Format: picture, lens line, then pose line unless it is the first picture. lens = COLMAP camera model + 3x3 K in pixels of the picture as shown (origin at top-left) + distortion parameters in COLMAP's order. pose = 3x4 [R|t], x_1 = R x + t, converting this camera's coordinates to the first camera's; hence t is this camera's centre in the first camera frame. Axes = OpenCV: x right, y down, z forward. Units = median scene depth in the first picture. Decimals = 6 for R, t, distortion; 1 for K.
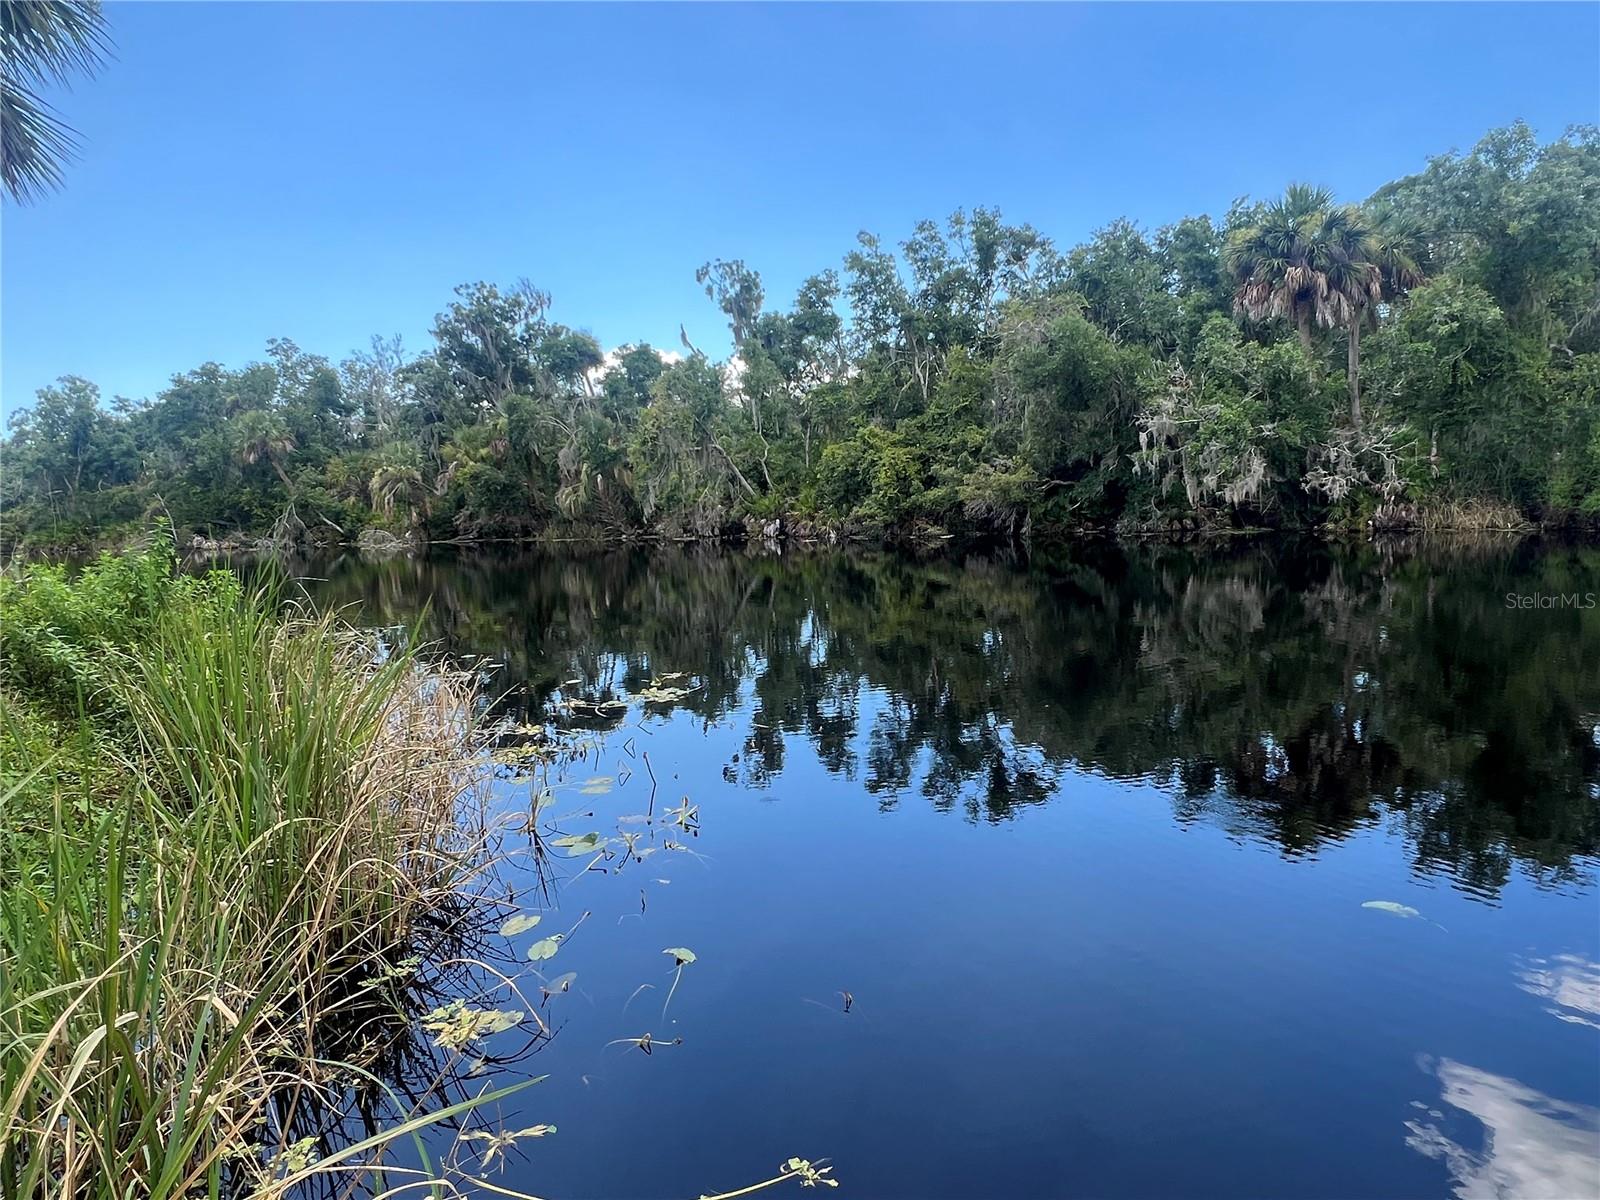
lens RADIAL K [[1001.2, 0, 806.5], [0, 1001.2, 605.8], [0, 0, 1]] dist [0.004643, -0.005217]
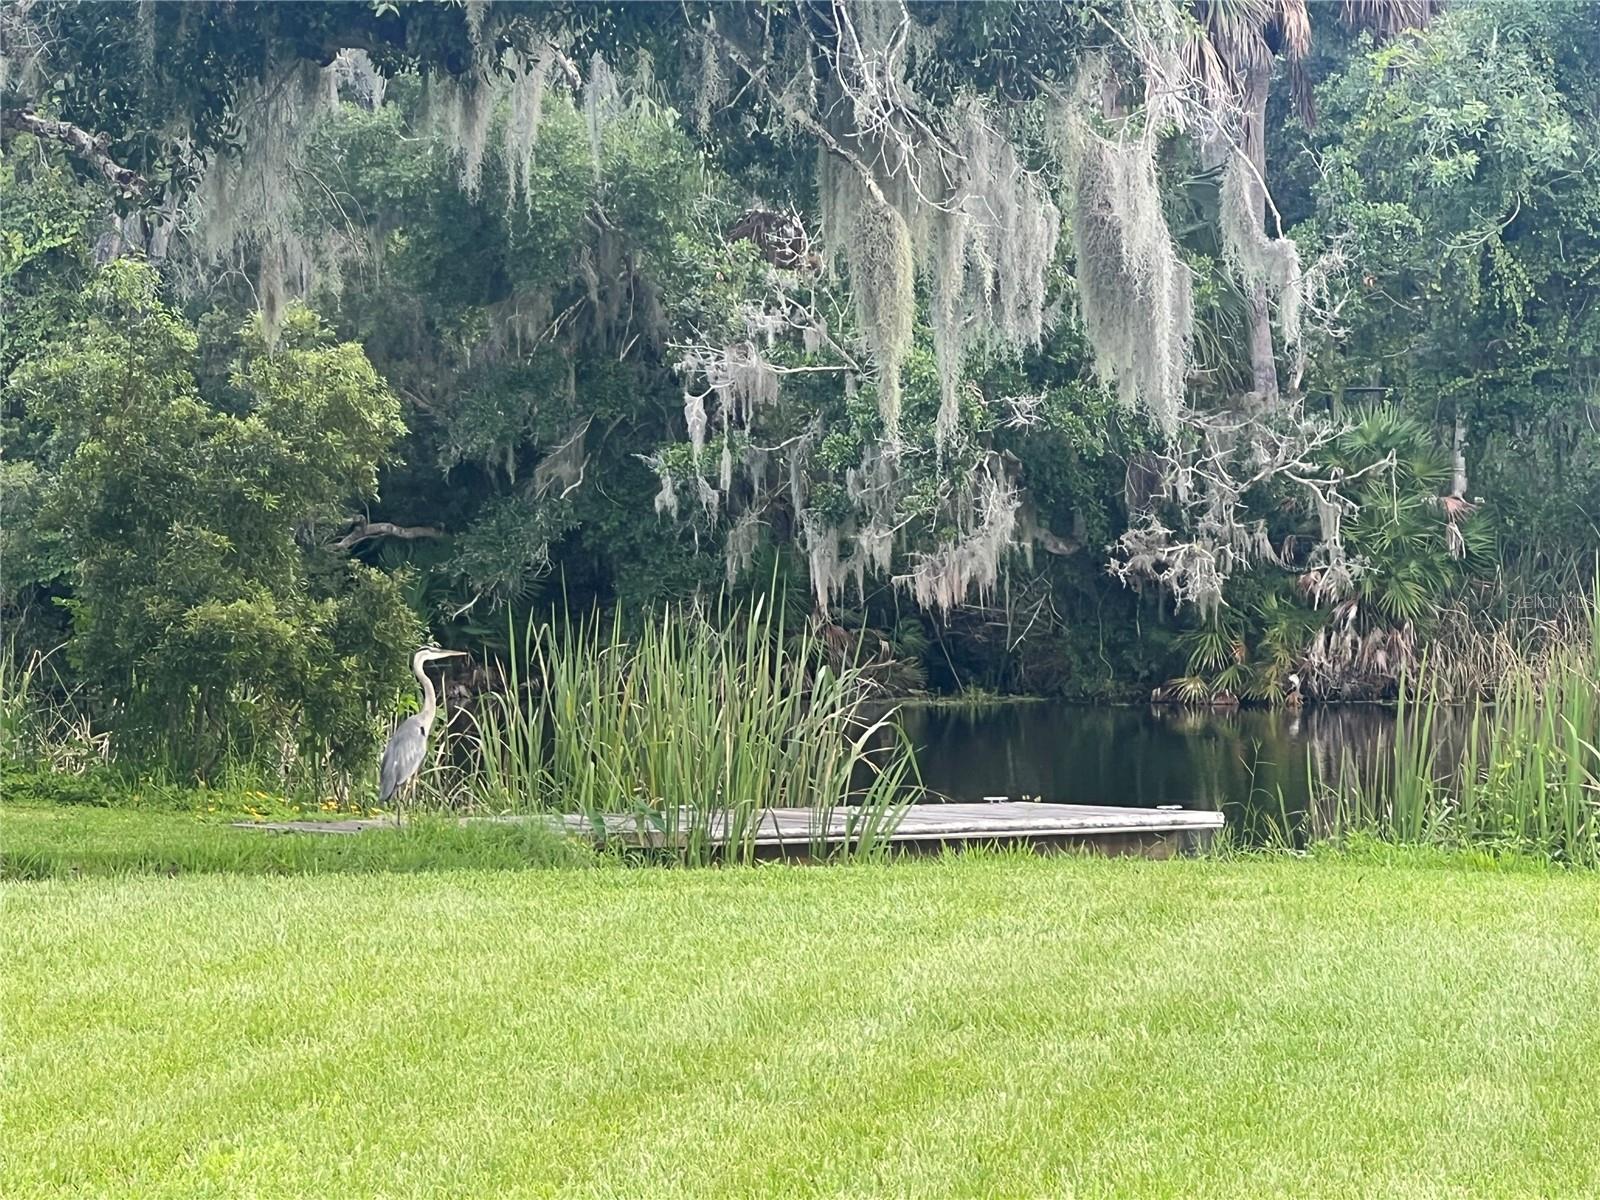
lens RADIAL K [[7025.2, 0, 800.2], [0, 7025.2, 599.8], [0, 0, 1]] dist [-0.305735, 0.000000]
pose [[0.922210, 0.035644, 0.385043, -0.547199], [0.006458, 0.994184, -0.107500, 0.153482], [-0.386635, 0.101624, 0.916617, -1.196235]]
